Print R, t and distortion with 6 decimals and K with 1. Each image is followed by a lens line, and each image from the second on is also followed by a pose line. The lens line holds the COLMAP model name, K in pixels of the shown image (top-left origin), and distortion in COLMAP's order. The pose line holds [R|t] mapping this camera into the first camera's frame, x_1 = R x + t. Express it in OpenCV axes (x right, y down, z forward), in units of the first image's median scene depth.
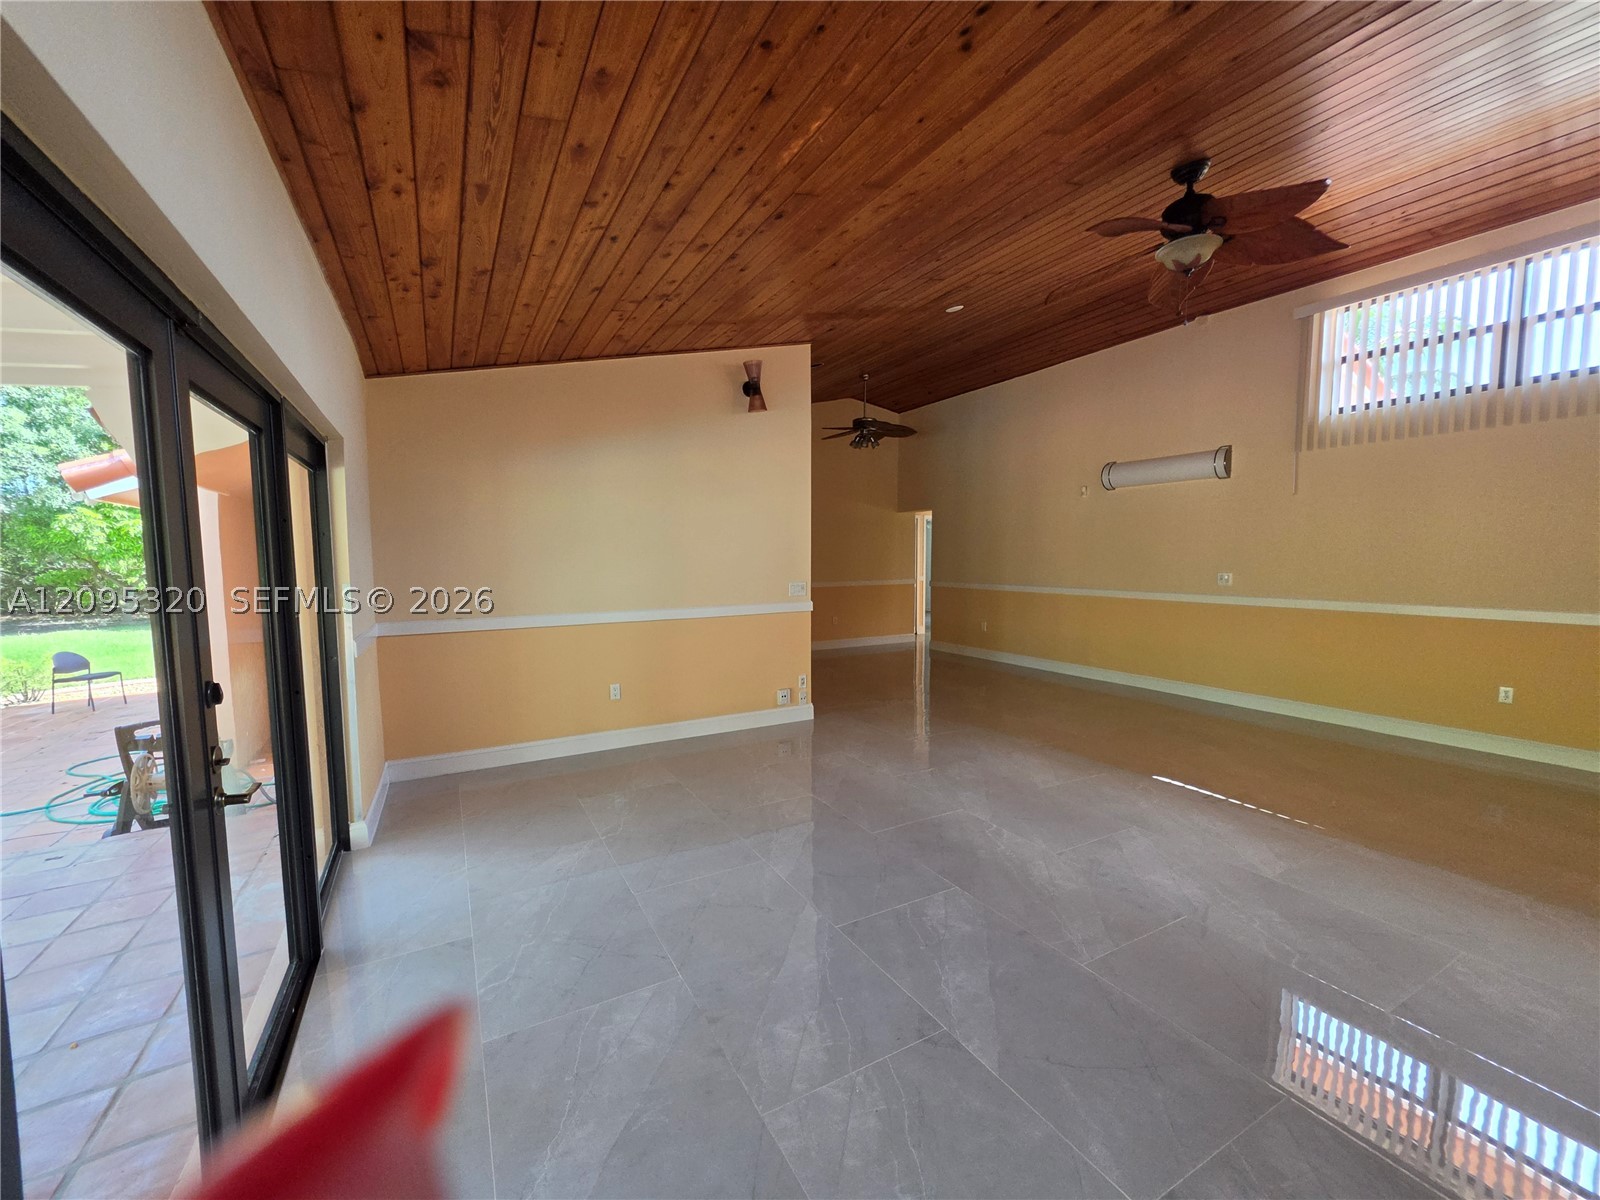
lens RADIAL K [[647.5, 0, 786.7], [0, 647.5, 607.9], [0, 0, 1]] dist [-0.008447, 0.001110]
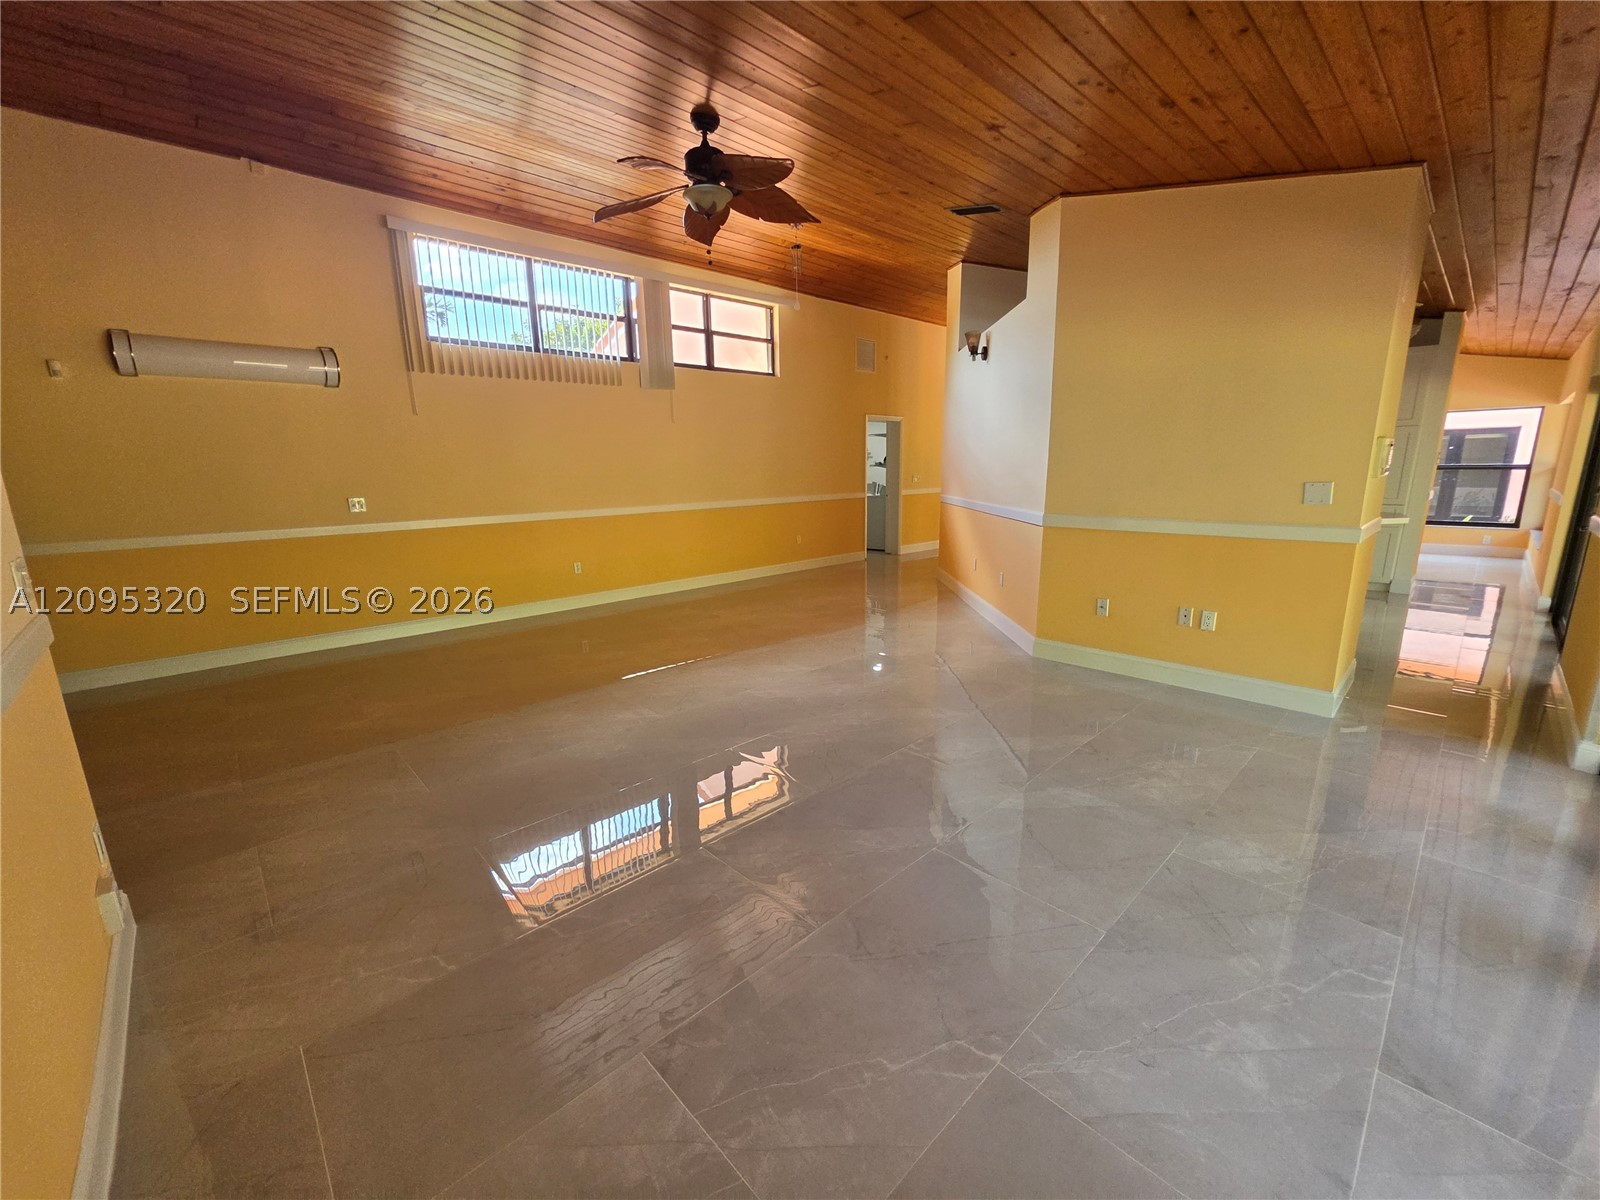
lens RADIAL K [[647.5, 0, 793.7], [0, 647.5, 600.0], [0, 0, 1]] dist [-0.008447, 0.001110]
pose [[-0.256033, -0.180266, 0.949711, -0.518627], [0.104094, 0.971604, 0.212485, -0.066804], [-0.961047, 0.153263, -0.229998, 0.986634]]
